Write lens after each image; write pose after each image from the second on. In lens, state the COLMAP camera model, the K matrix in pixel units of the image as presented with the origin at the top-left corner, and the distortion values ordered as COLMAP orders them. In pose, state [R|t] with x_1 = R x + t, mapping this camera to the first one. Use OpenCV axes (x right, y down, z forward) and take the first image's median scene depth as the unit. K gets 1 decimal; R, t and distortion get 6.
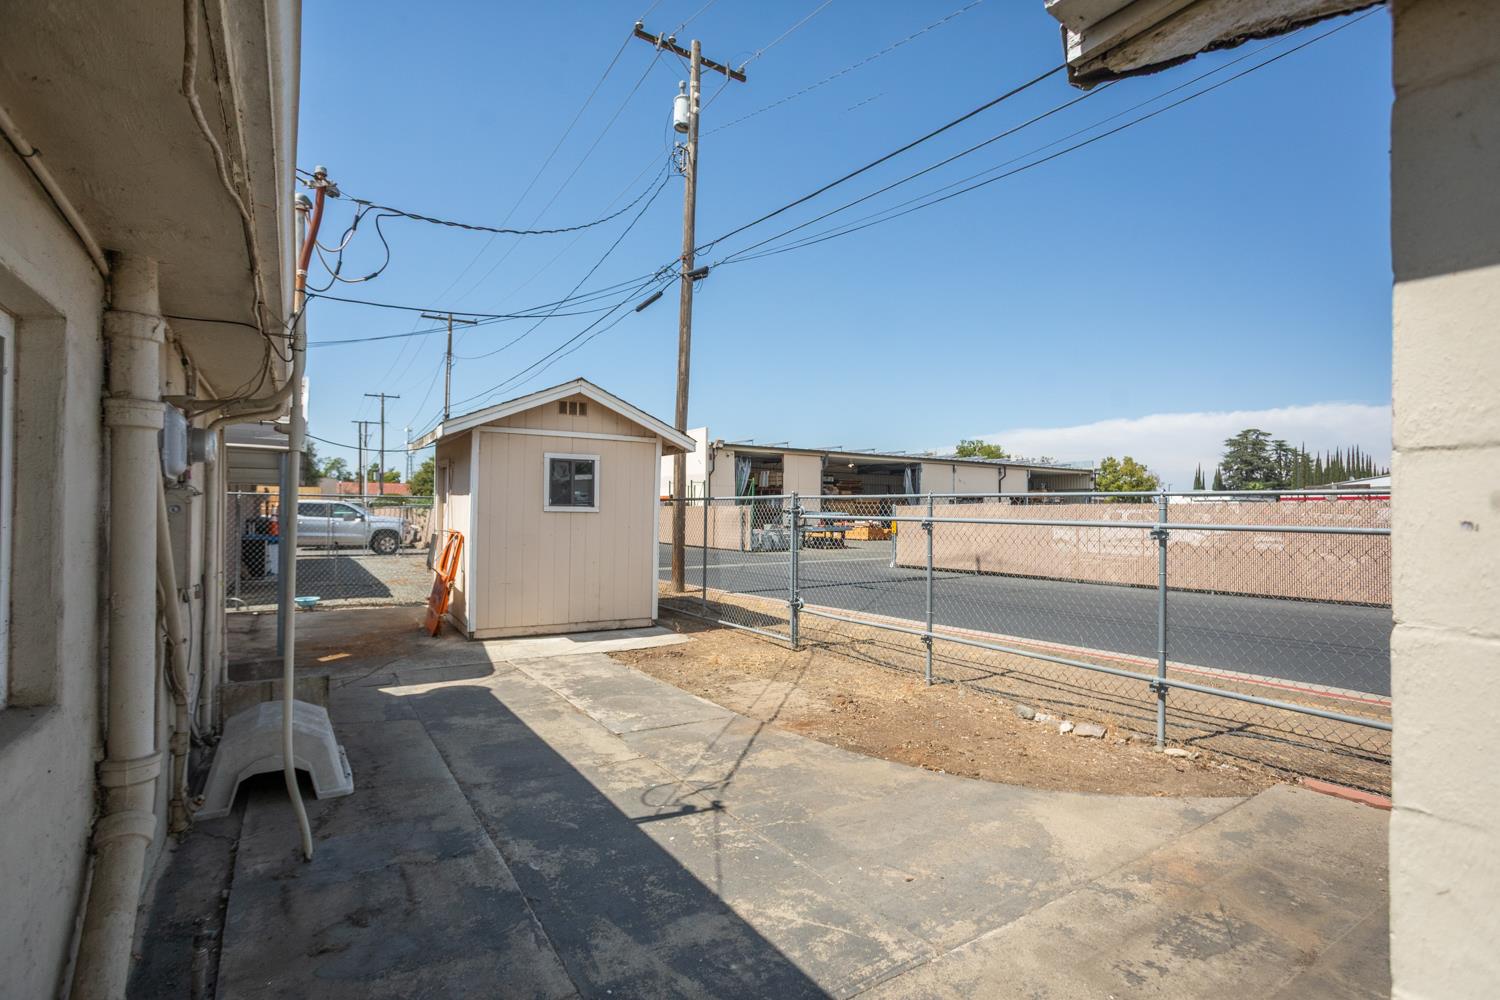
lens RADIAL K [[734.3, 0, 747.9], [0, 734.3, 513.9], [0, 0, 1]] dist [-0.052311, 0.000464]
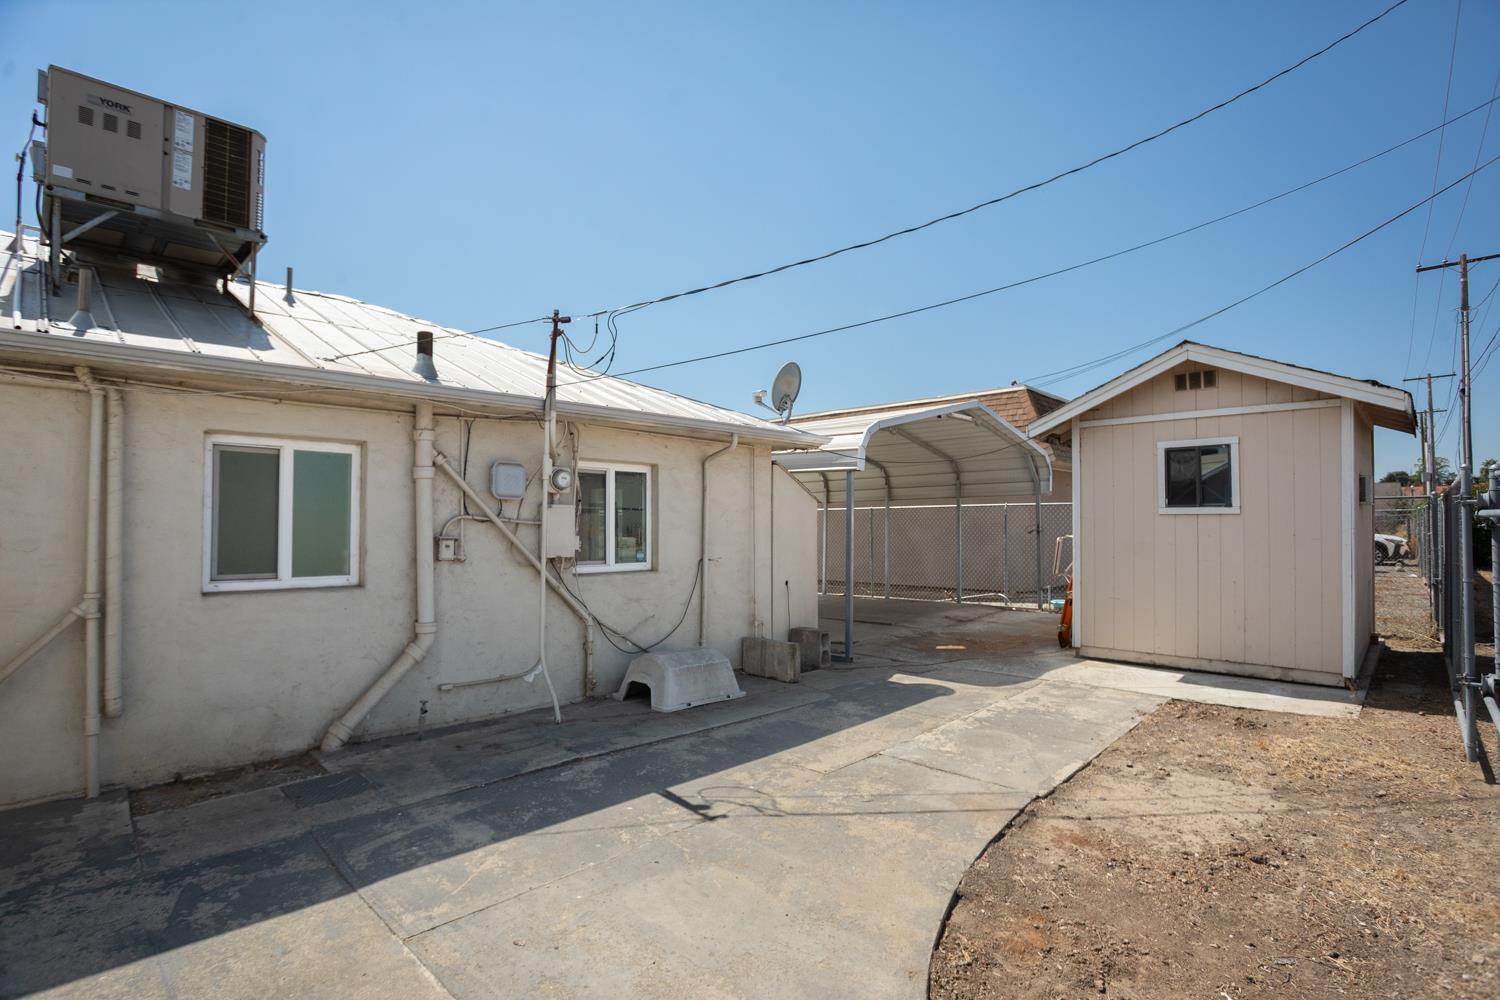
lens RADIAL K [[734.3, 0, 747.9], [0, 734.3, 513.9], [0, 0, 1]] dist [-0.052311, 0.000464]
pose [[0.197235, -0.026259, -0.980005, 0.778732], [0.008618, 0.999649, -0.025051, 0.022494], [0.980318, -0.003505, 0.197392, 0.729790]]
